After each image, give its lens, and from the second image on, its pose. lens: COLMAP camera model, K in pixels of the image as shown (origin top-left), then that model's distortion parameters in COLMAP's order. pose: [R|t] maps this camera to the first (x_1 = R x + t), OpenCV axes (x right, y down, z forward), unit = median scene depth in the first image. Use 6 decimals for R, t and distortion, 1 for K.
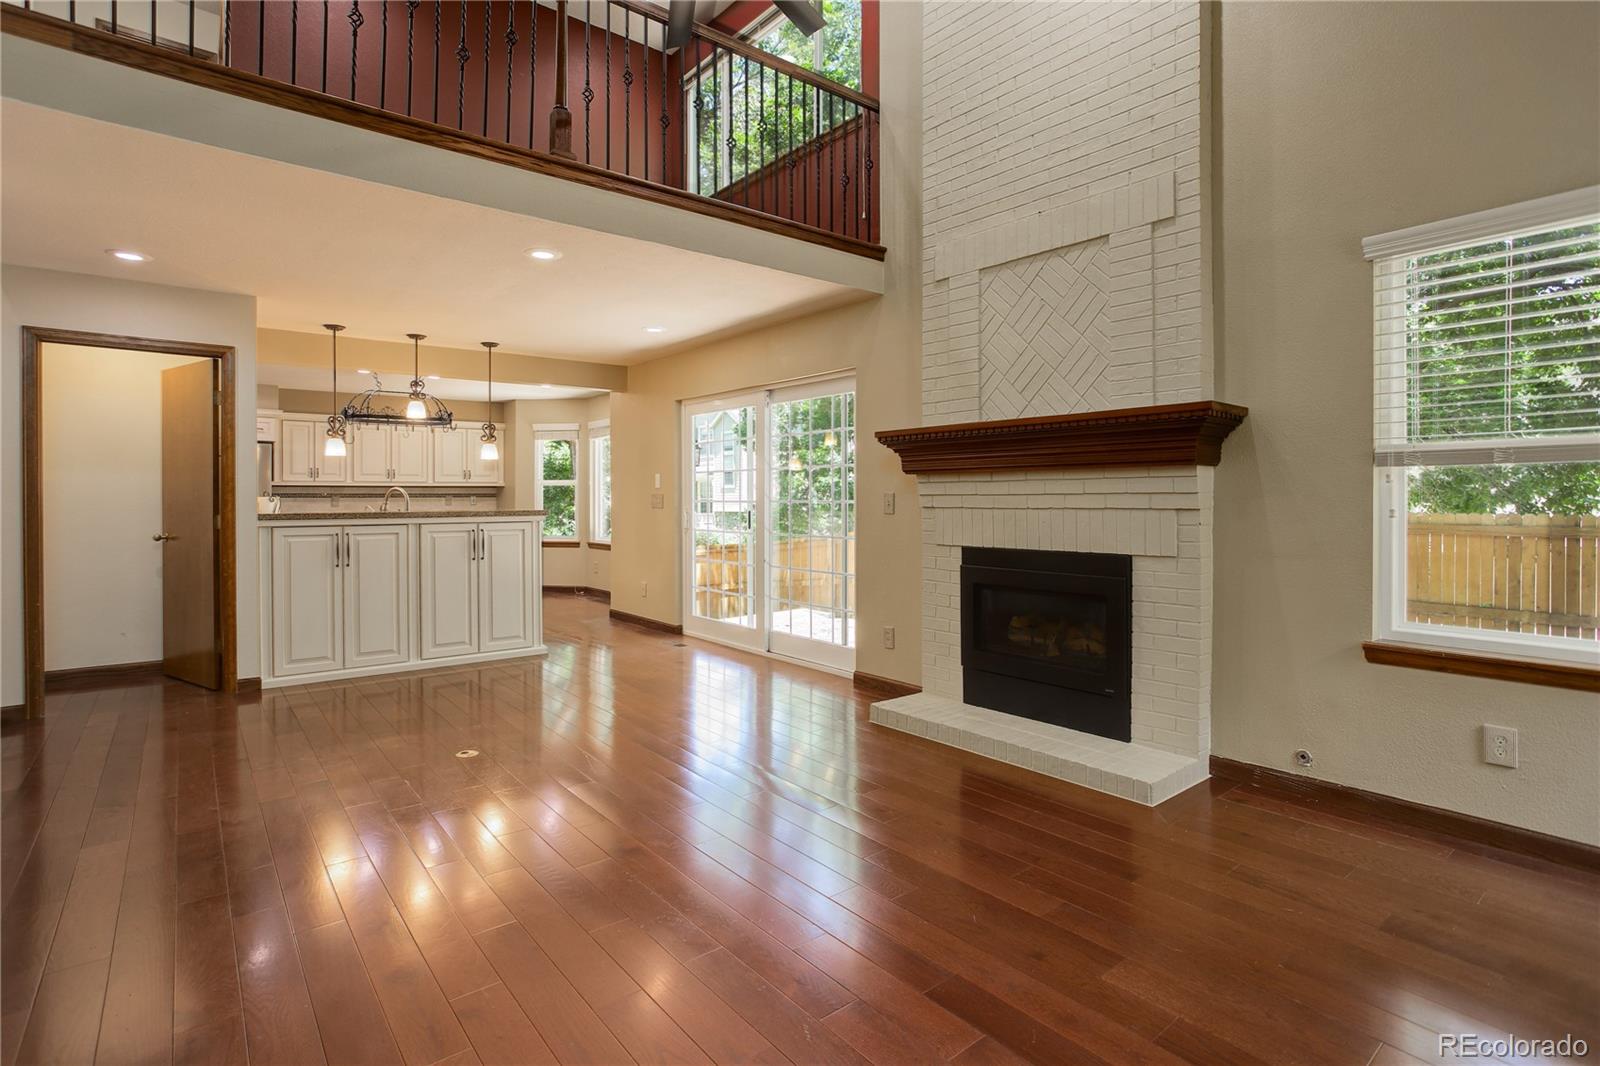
lens RADIAL K [[795.9, 0, 778.5], [0, 795.9, 507.3], [0, 0, 1]] dist [-0.002409, 0.000309]
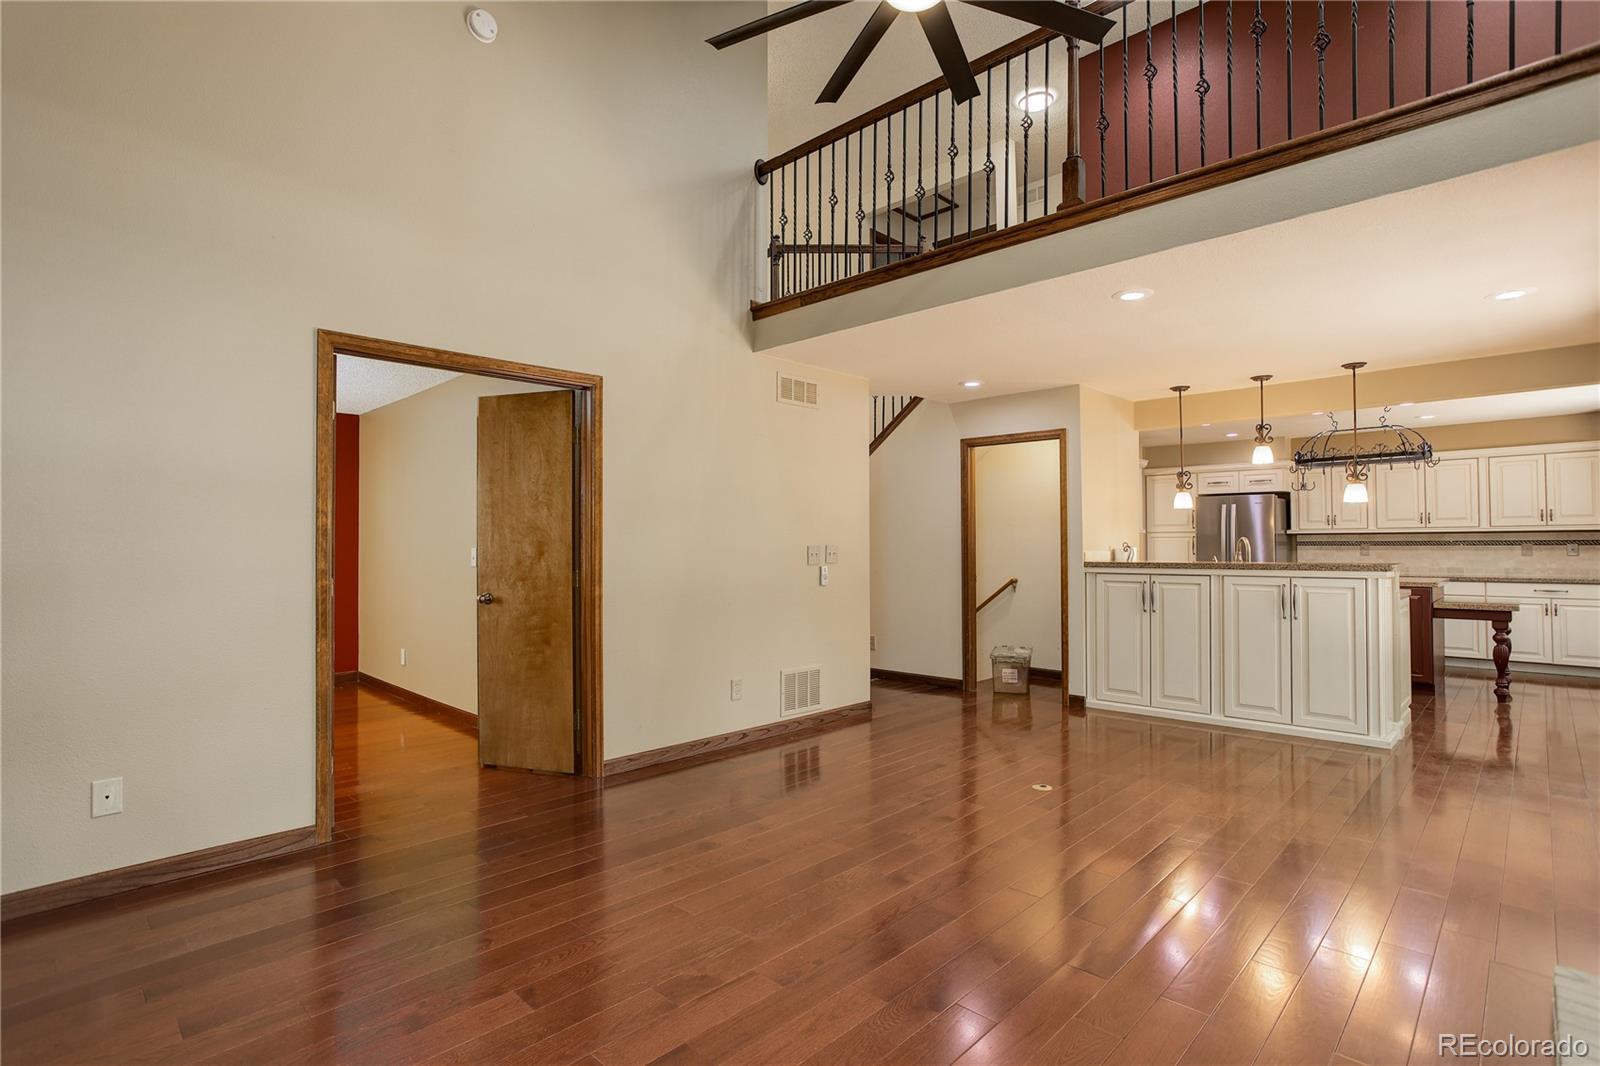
lens RADIAL K [[796.6, 0, 800.0], [0, 796.6, 533.0], [0, 0, 1]] dist [-0.002793, -0.000091]
pose [[0.156592, -0.016039, -0.987533, 0.498048], [-0.008140, 0.999813, -0.017529, -0.011130], [0.987630, 0.010783, 0.156433, 0.395406]]
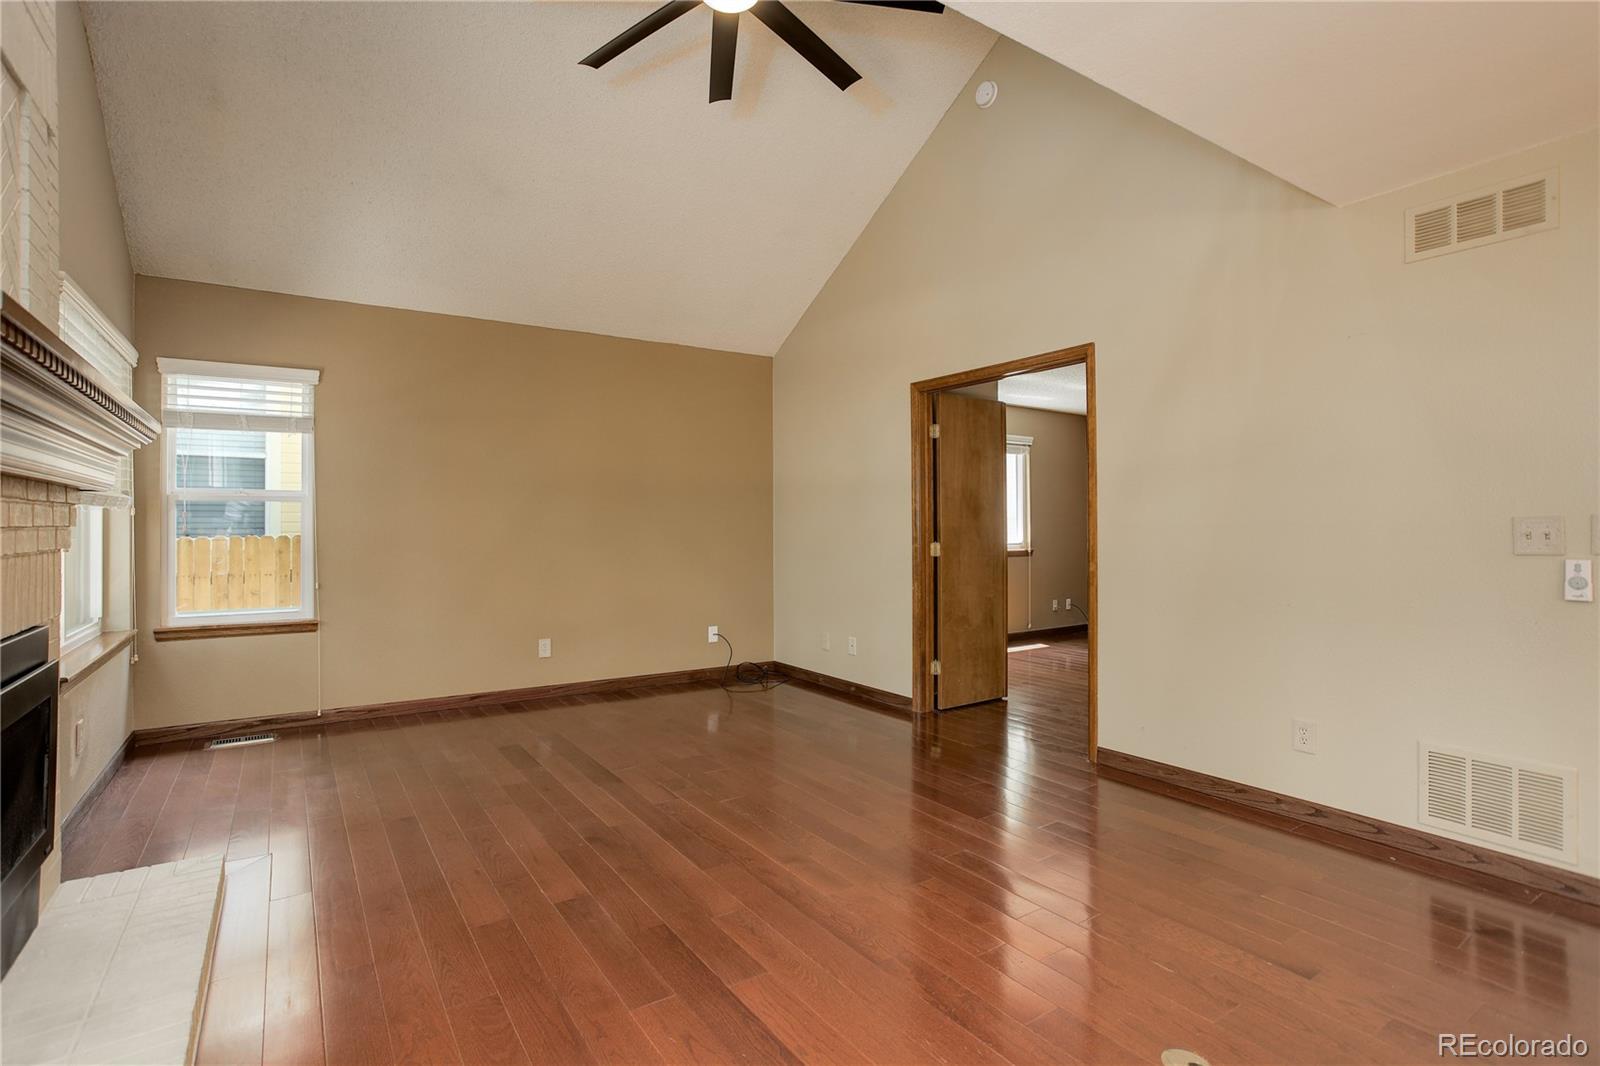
lens RADIAL K [[795.9, 0, 778.5], [0, 795.9, 507.3], [0, 0, 1]] dist [-0.002409, 0.000309]
pose [[-0.997209, 0.006211, 0.074407, -0.140355], [0.005028, 0.999858, -0.016083, -0.012473], [-0.074497, -0.015664, -0.997098, 1.186688]]
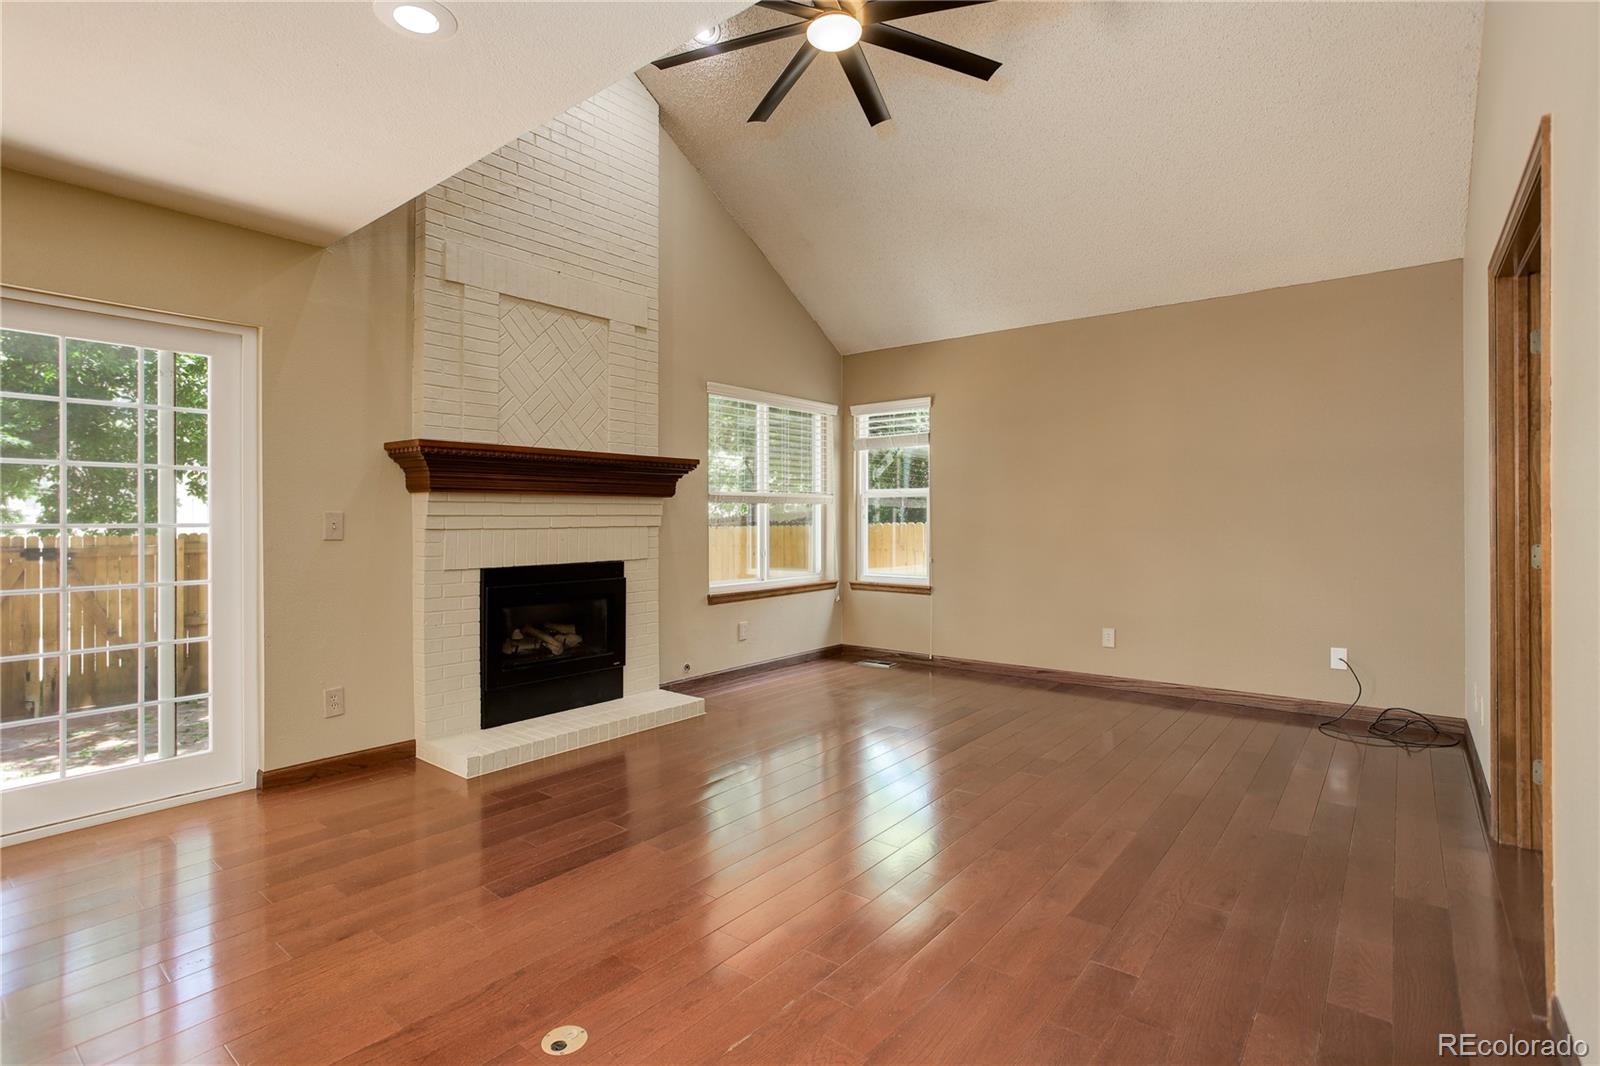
lens RADIAL K [[830.7, 0, 800.0], [0, 830.7, 533.0], [0, 0, 1]] dist [-0.004716, -0.000702]
pose [[-0.236722, -0.017293, 0.971424, -0.763654], [0.011888, 0.999715, 0.020694, -0.009917], [-0.971505, 0.016447, -0.236449, 0.778117]]
